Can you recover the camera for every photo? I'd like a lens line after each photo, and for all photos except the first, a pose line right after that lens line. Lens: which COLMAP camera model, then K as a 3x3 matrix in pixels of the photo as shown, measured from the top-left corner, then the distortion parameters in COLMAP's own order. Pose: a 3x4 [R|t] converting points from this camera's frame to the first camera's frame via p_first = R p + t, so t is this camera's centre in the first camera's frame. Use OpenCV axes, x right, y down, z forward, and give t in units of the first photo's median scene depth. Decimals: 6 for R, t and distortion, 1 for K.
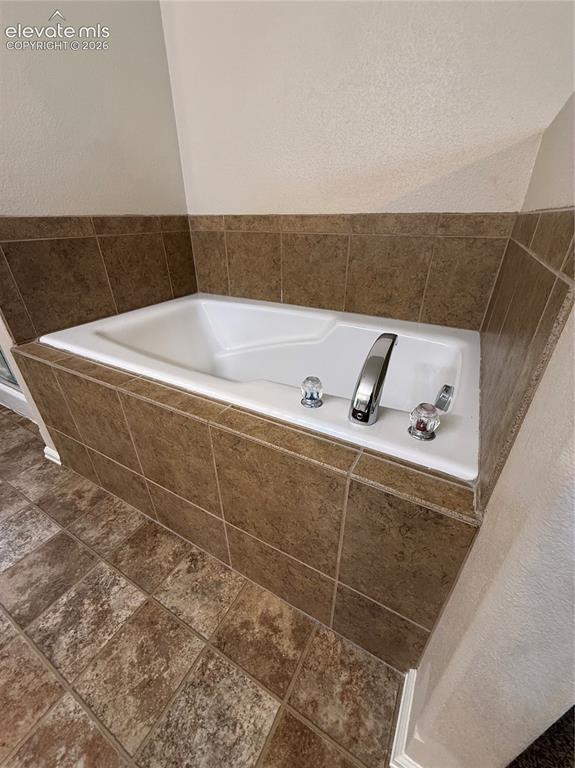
lens RADIAL K [[307.3, 0, 288.4], [0, 307.3, 380.4], [0, 0, 1]] dist [-0.000314, 0.000076]
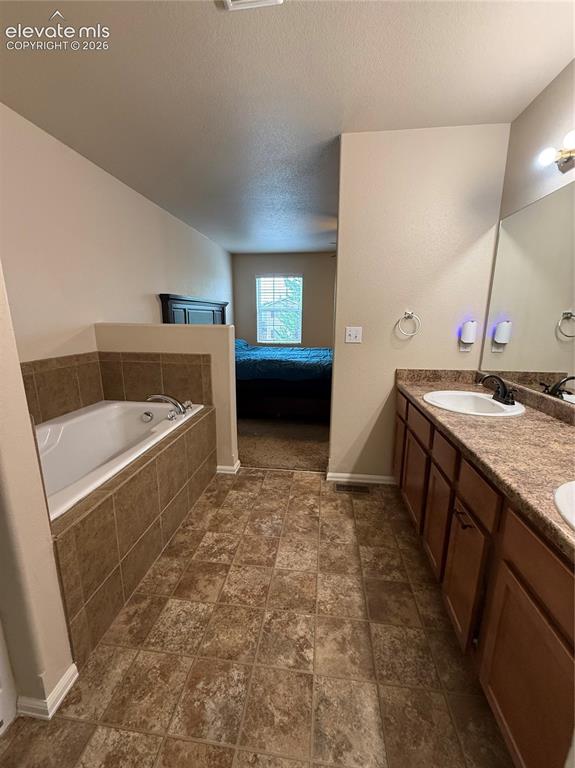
lens RADIAL K [[307.3, 0, 288.4], [0, 307.3, 380.4], [0, 0, 1]] dist [-0.000314, 0.000076]
pose [[-0.381940, -0.189623, 0.904525, -2.049925], [0.425545, 0.832714, 0.354257, -0.562590], [-0.820386, 0.520221, -0.237354, 0.444700]]
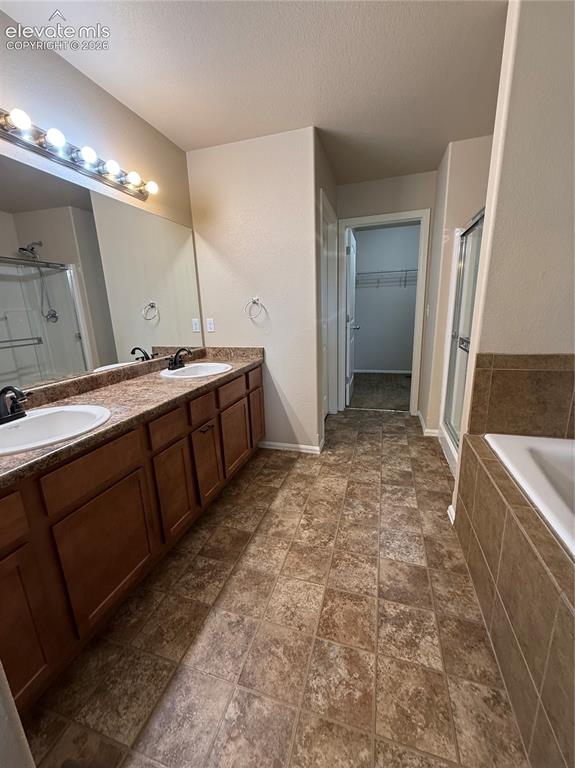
lens RADIAL K [[307.3, 0, 288.4], [0, 307.3, 380.4], [0, 0, 1]] dist [-0.000314, 0.000076]
pose [[0.215209, 0.225966, -0.950066, 0.244456], [-0.427460, 0.896510, 0.116399, -0.155792], [0.878045, 0.381065, 0.289528, -0.250892]]
